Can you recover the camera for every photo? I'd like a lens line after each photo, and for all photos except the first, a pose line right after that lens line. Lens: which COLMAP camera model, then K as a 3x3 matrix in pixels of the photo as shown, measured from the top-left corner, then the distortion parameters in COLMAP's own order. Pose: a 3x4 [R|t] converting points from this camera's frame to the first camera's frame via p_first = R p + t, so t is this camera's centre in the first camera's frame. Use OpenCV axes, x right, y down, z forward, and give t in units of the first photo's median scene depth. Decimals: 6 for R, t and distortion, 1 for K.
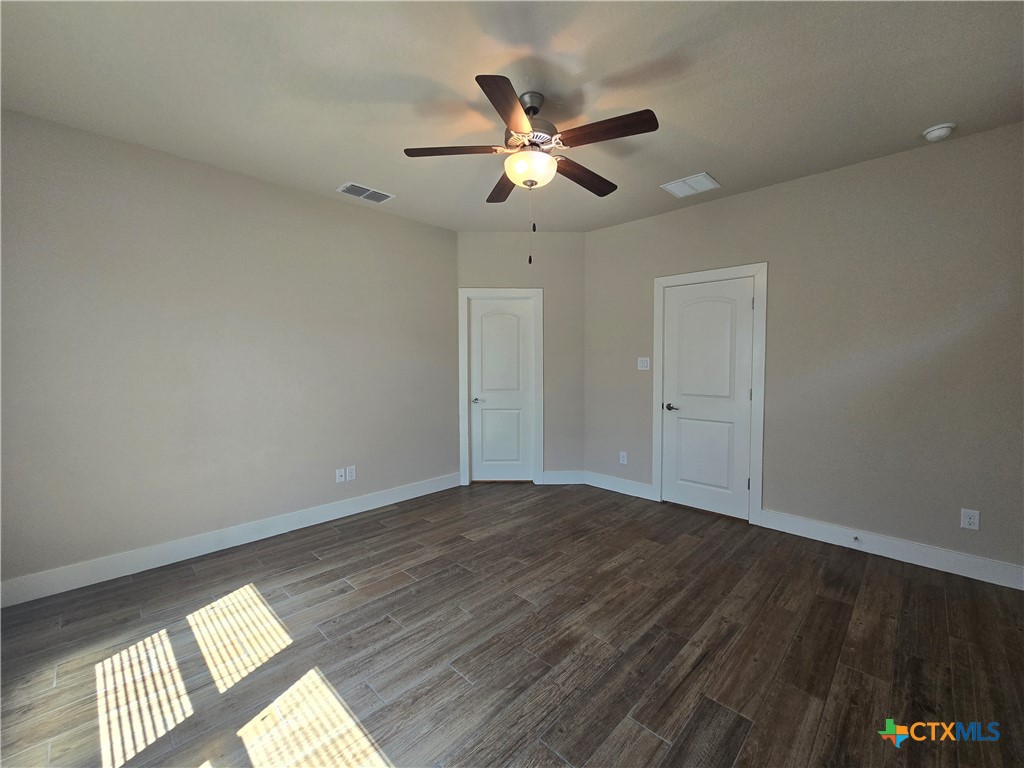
lens RADIAL K [[421.9, 0, 519.4], [0, 421.9, 386.0], [0, 0, 1]] dist [-0.001377, 0.001601]
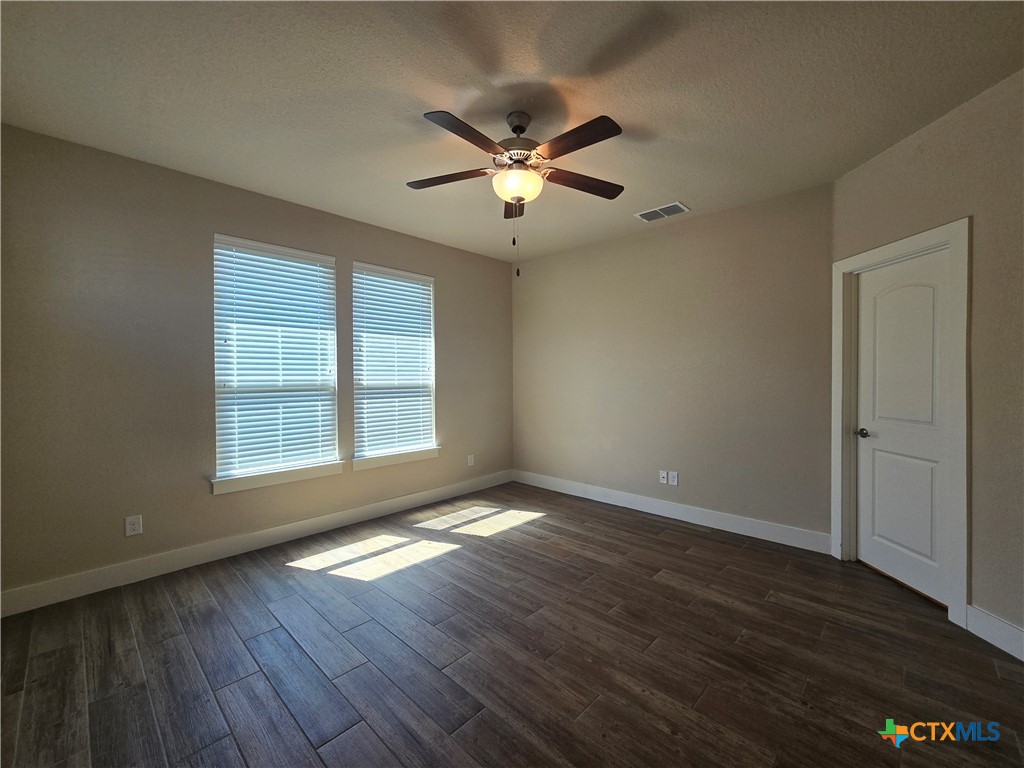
lens RADIAL K [[421.9, 0, 526.2], [0, 421.9, 387.0], [0, 0, 1]] dist [-0.001377, 0.001601]
pose [[0.023460, 0.029244, -0.999297, 0.841634], [-0.055958, 0.998043, 0.027893, -0.037626], [0.998157, 0.055264, 0.025050, 0.796187]]
